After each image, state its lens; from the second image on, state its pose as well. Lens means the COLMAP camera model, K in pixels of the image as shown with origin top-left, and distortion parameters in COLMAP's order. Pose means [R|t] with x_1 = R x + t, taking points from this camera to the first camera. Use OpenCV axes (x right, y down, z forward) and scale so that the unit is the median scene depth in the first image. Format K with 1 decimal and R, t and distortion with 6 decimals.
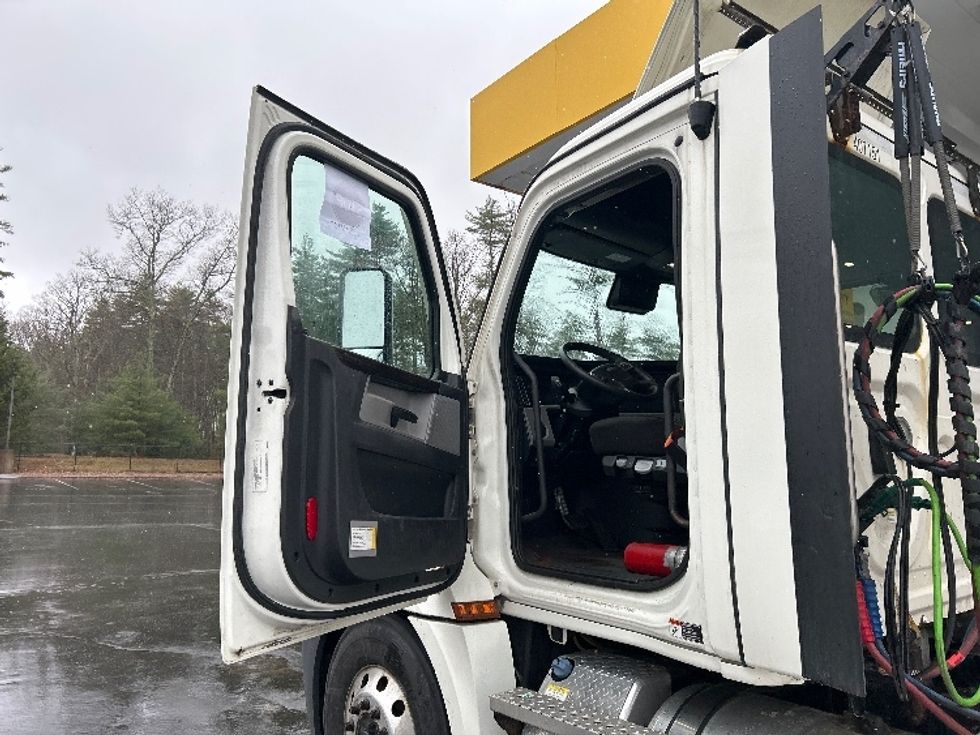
lens RADIAL K [[726.8, 0, 493.4], [0, 726.8, 379.4], [0, 0, 1]] dist [0.021945, -0.003152]
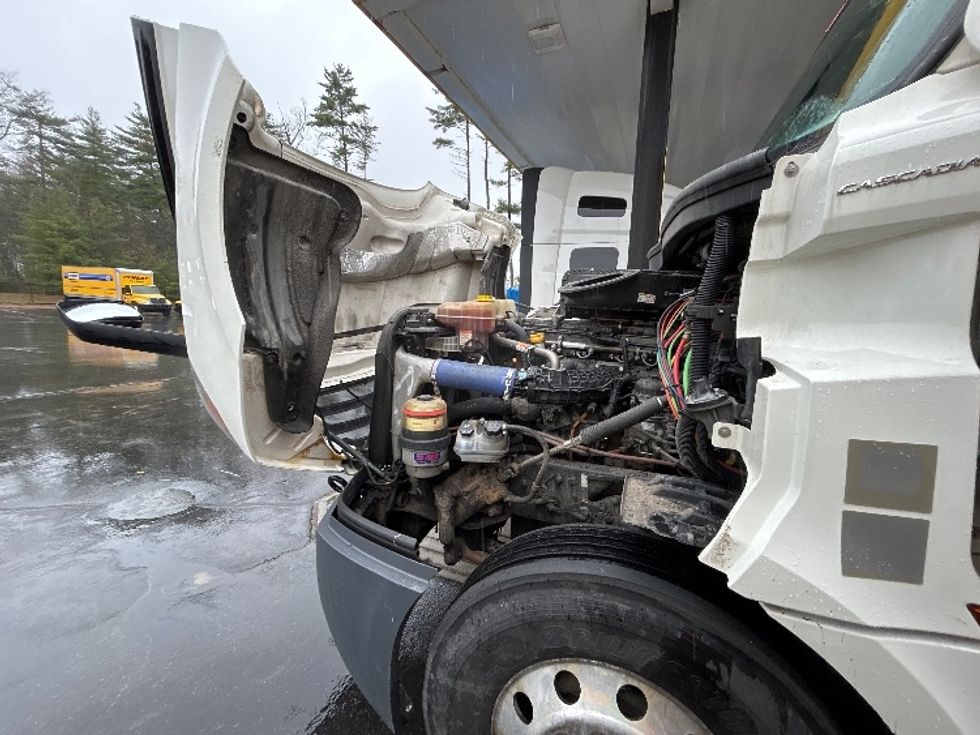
lens RADIAL K [[389.9, 0, 490.0], [0, 389.9, 367.5], [0, 0, 1]] dist [-0.006408, 0.000217]
pose [[0.871086, -0.054378, 0.488111, -0.384094], [-0.079959, 0.964890, 0.250188, 0.084407], [-0.484578, -0.256964, 0.836154, 0.809619]]
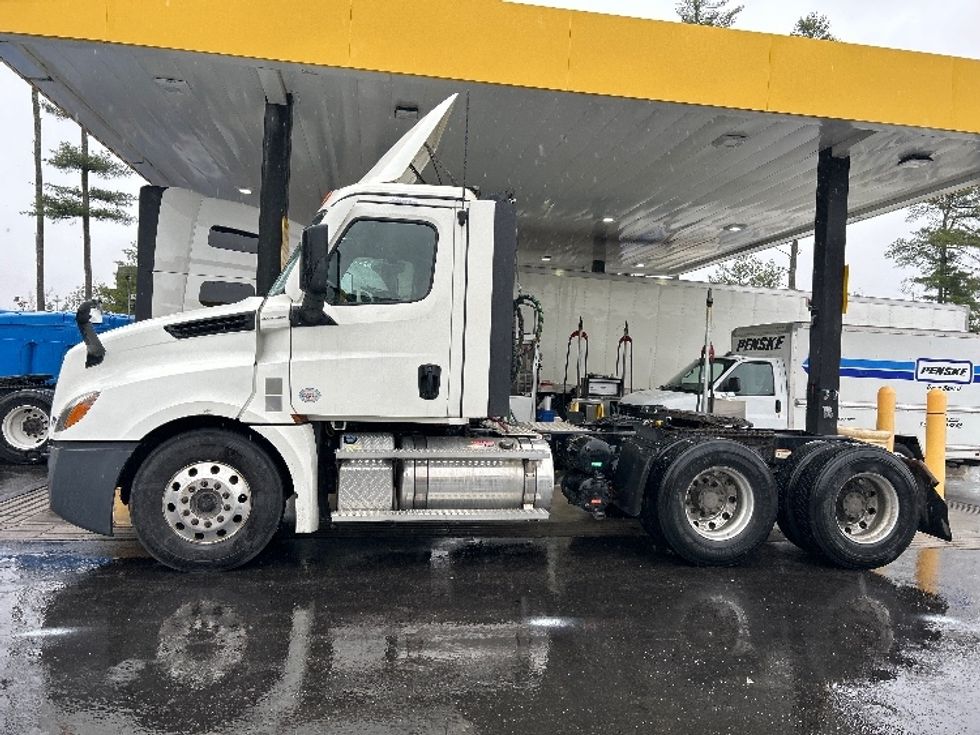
lens RADIAL K [[726.8, 0, 493.4], [0, 726.8, 379.4], [0, 0, 1]] dist [0.021945, -0.003152]
pose [[0.464261, 0.012891, 0.885605, -1.253357], [-0.155017, 0.985643, 0.066918, 0.015632], [-0.872027, -0.168351, 0.459593, -0.239133]]
